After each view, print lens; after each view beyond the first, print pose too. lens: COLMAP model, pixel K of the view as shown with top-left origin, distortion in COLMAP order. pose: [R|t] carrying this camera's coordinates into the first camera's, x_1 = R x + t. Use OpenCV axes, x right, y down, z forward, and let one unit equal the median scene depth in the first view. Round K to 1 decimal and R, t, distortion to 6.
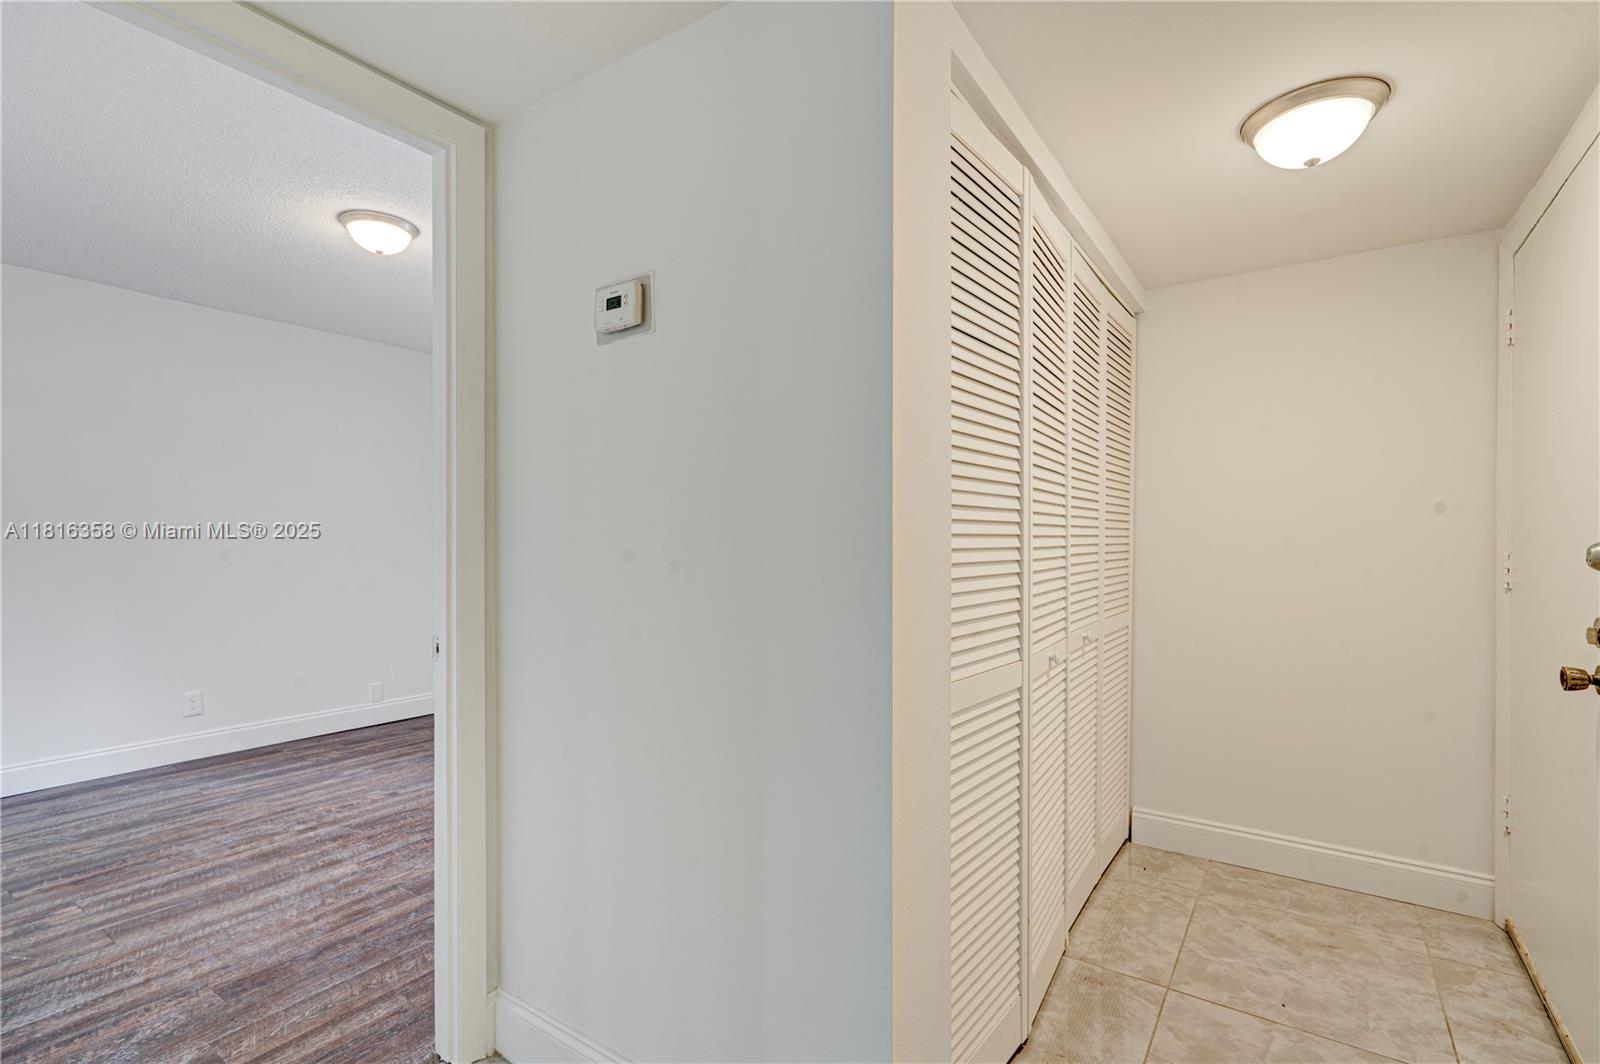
lens RADIAL K [[737.2, 0, 802.9], [0, 737.2, 541.1], [0, 0, 1]] dist [0.000476, 0.000600]
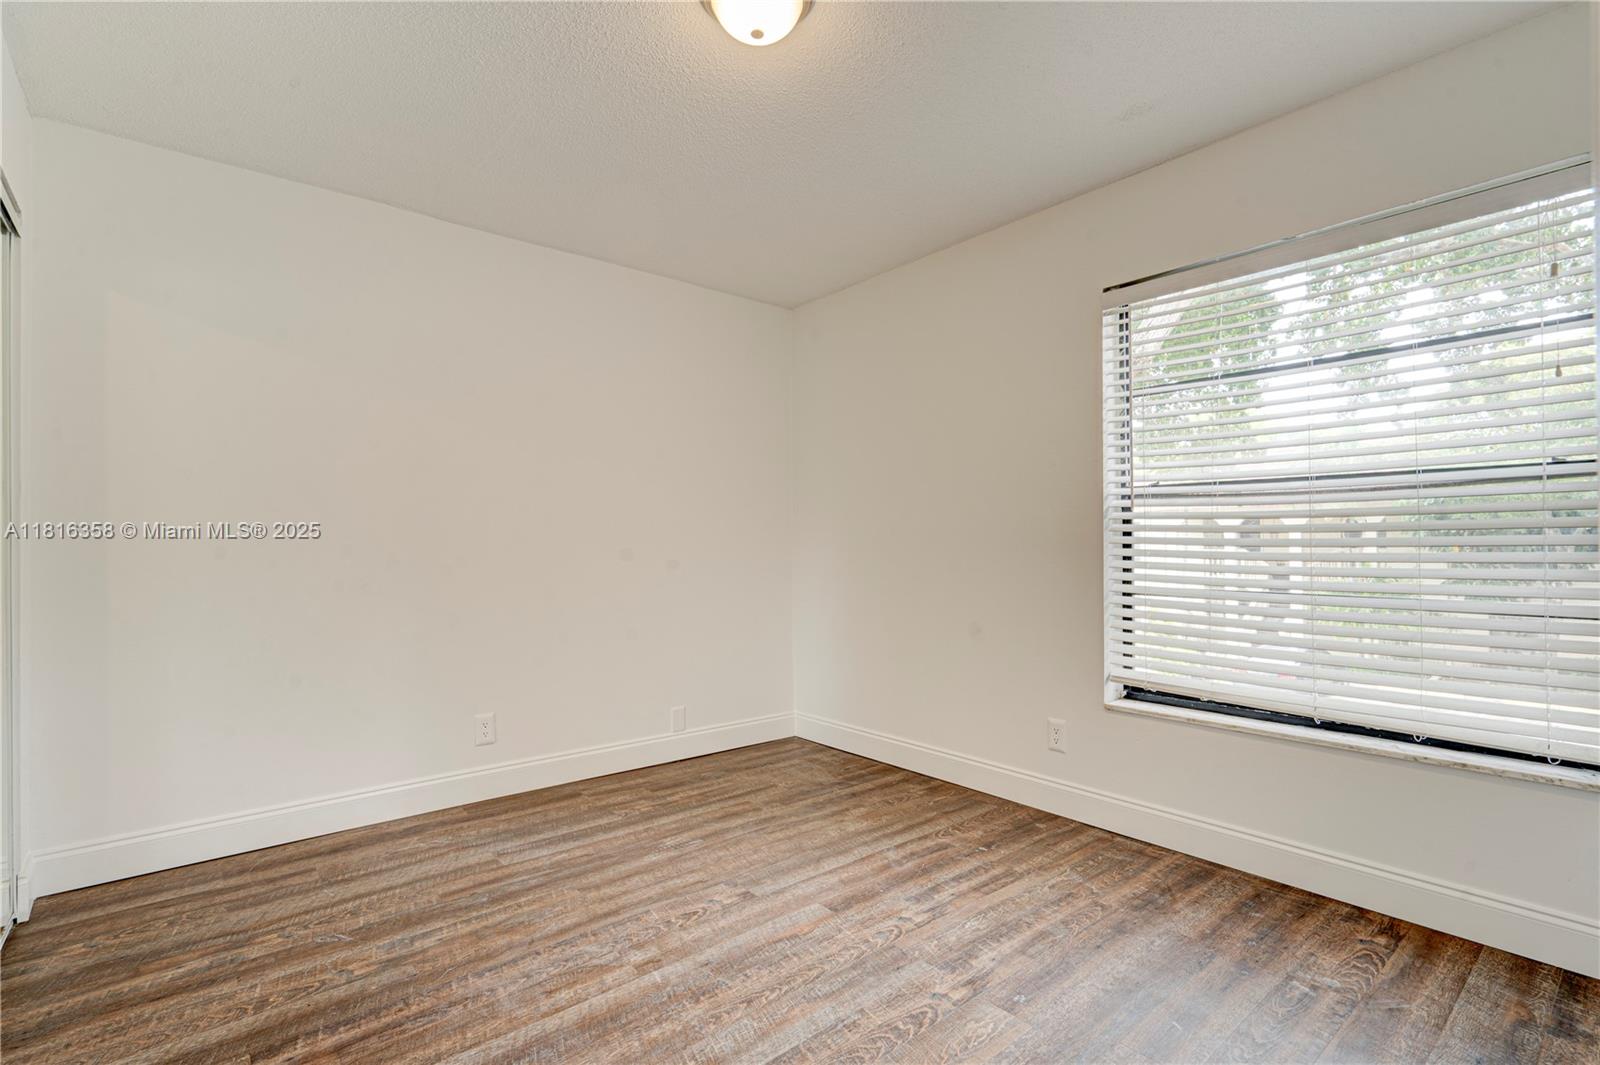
lens RADIAL K [[737.2, 0, 809.6], [0, 737.2, 541.8], [0, 0, 1]] dist [0.000476, 0.000600]
pose [[0.966377, -0.006665, -0.257044, -0.341695], [0.003653, 0.999919, -0.012194, 0.035685], [0.257104, 0.010845, 0.966323, 0.385773]]
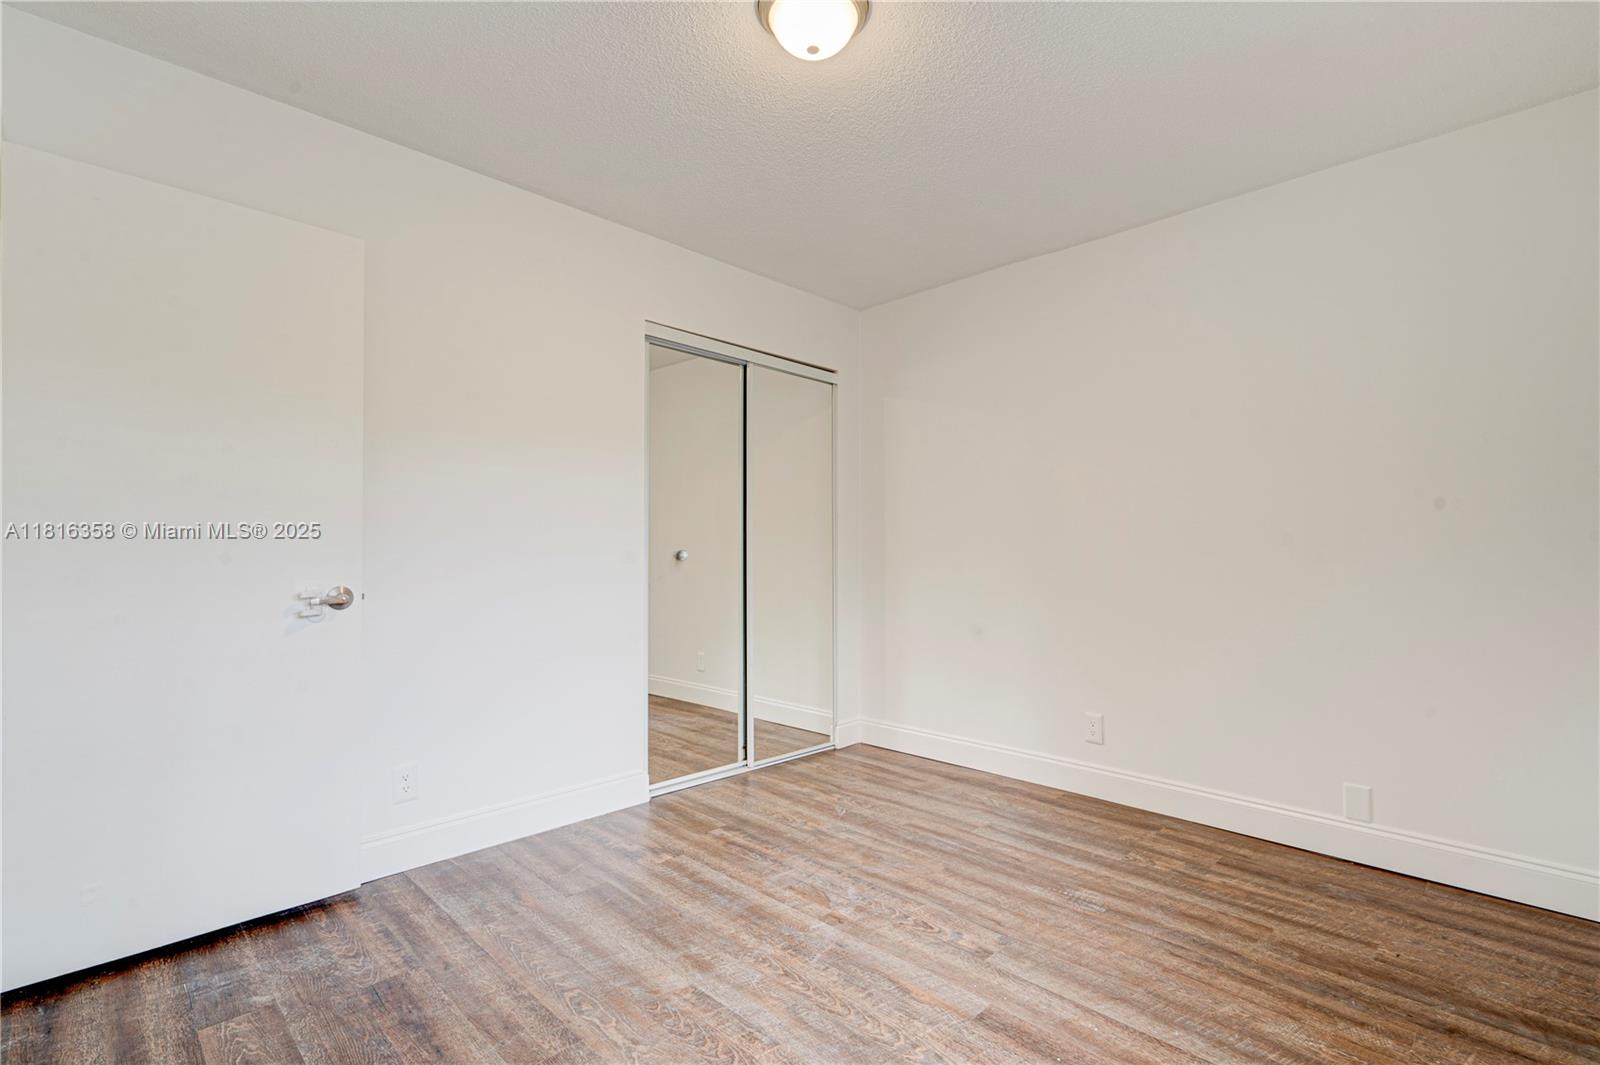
lens RADIAL K [[737.2, 0, 806.2], [0, 737.2, 534.9], [0, 0, 1]] dist [0.000476, 0.000600]
pose [[-0.172282, -0.022637, -0.984787, 0.040611], [-0.002994, 0.999743, -0.022457, 0.032448], [0.985043, -0.000921, -0.172306, 0.997949]]
